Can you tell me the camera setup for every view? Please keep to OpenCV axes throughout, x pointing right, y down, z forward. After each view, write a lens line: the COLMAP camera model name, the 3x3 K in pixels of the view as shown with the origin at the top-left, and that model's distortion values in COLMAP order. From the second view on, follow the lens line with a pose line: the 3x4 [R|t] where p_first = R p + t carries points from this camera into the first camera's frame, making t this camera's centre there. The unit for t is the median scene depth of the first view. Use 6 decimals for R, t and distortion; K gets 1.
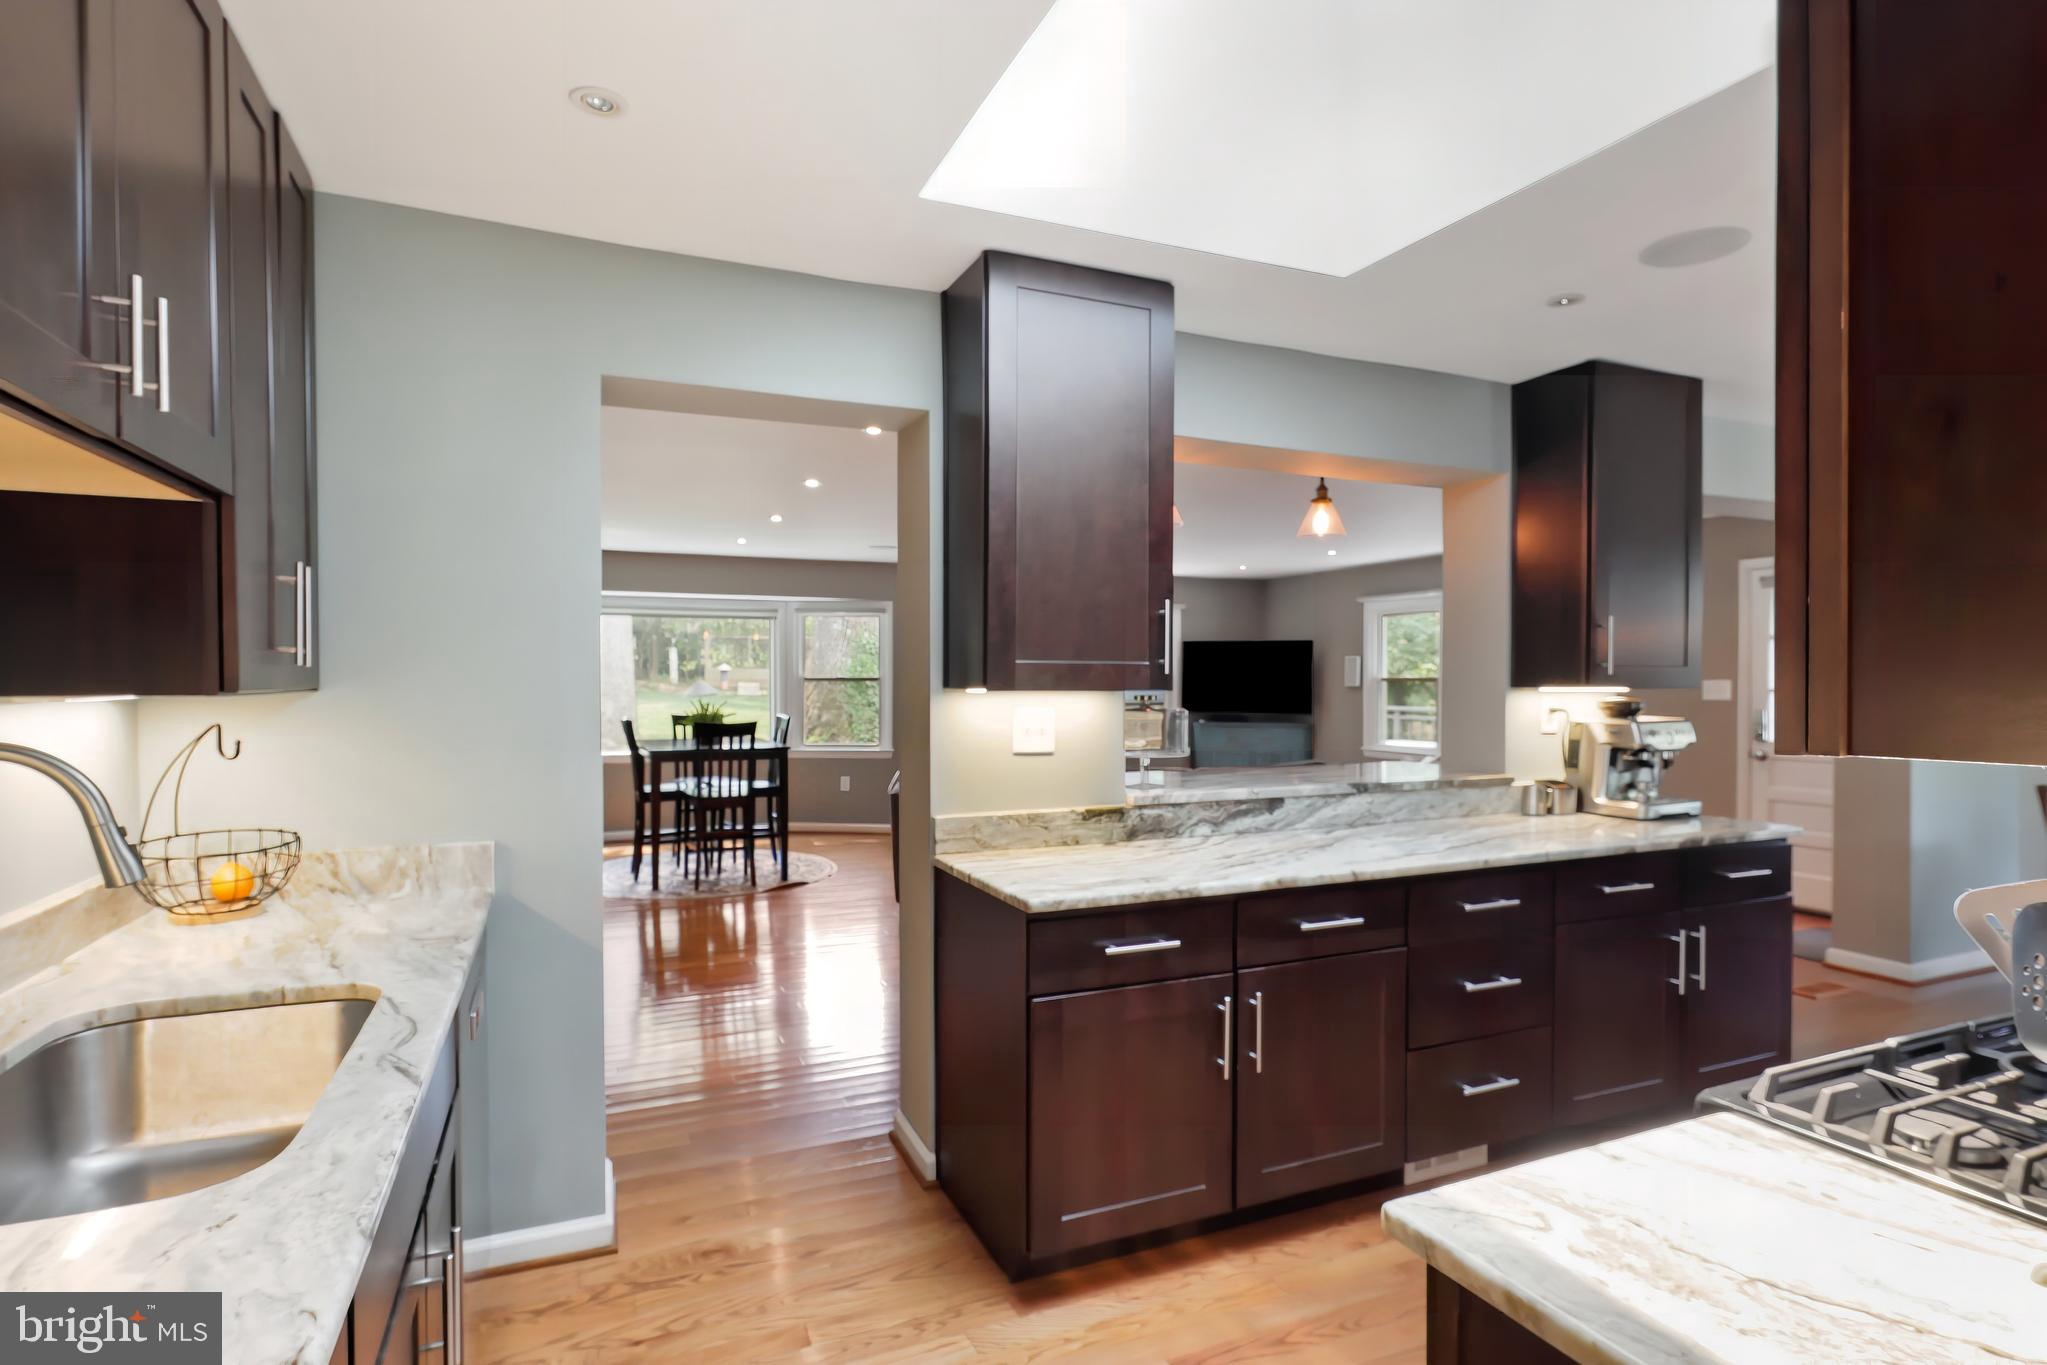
lens RADIAL K [[1048.2, 0, 1025.9], [0, 1048.2, 689.1], [0, 0, 1]] dist [-0.003199, 0.004277]
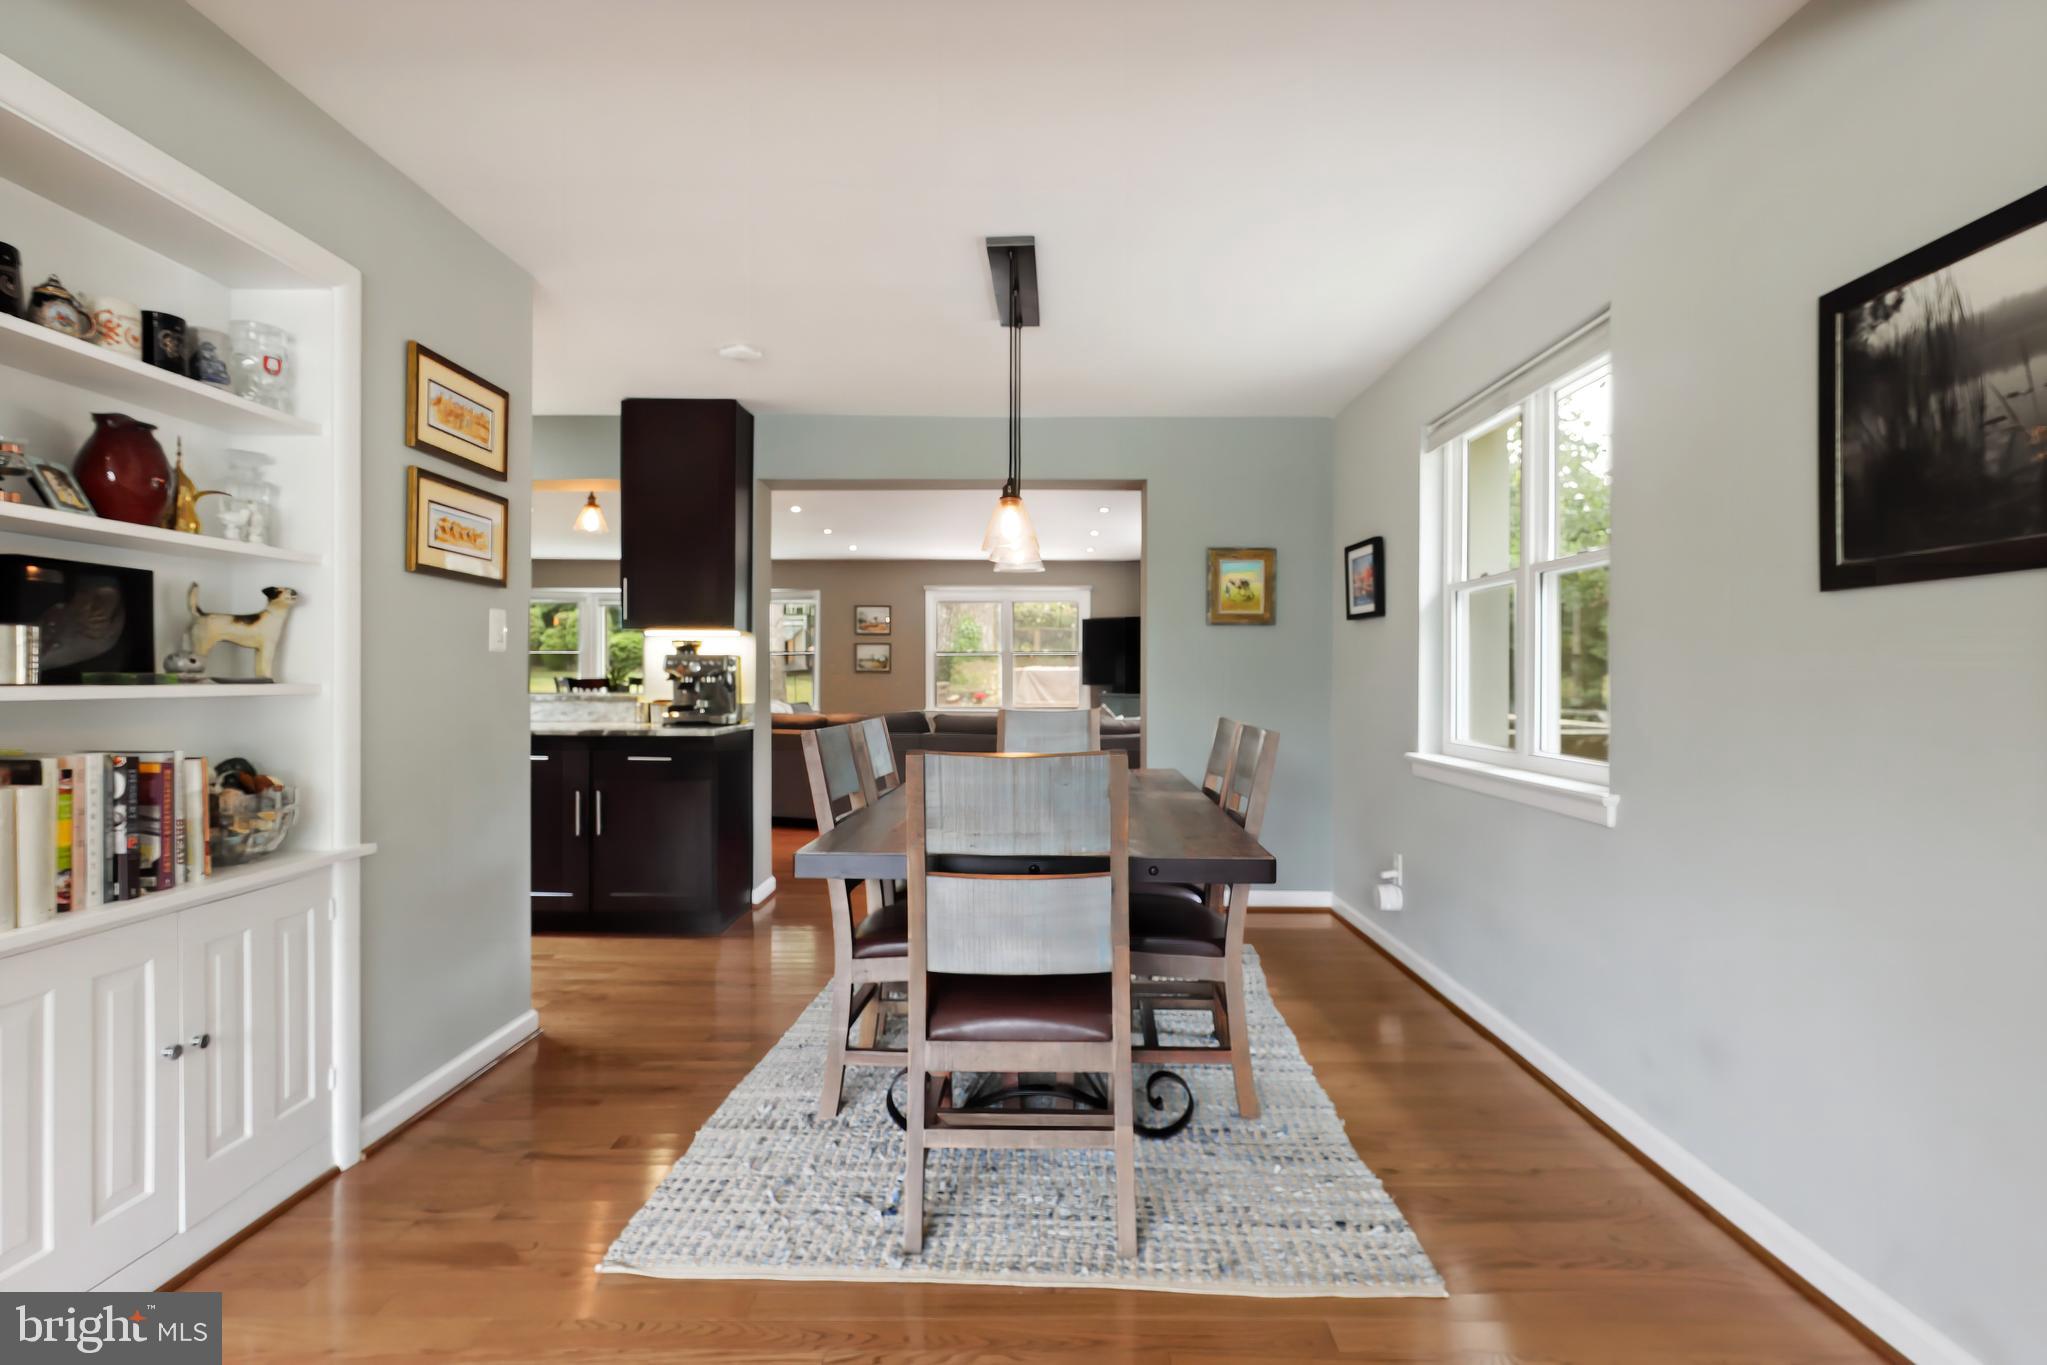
lens RADIAL K [[1048.2, 0, 1026.2], [0, 1048.2, 679.7], [0, 0, 1]] dist [-0.003199, 0.004277]
pose [[0.911577, 0.004538, -0.411105, 1.461400], [-0.007527, 0.999956, -0.005653, 0.064288], [0.411061, 0.008248, 0.911571, -0.059464]]
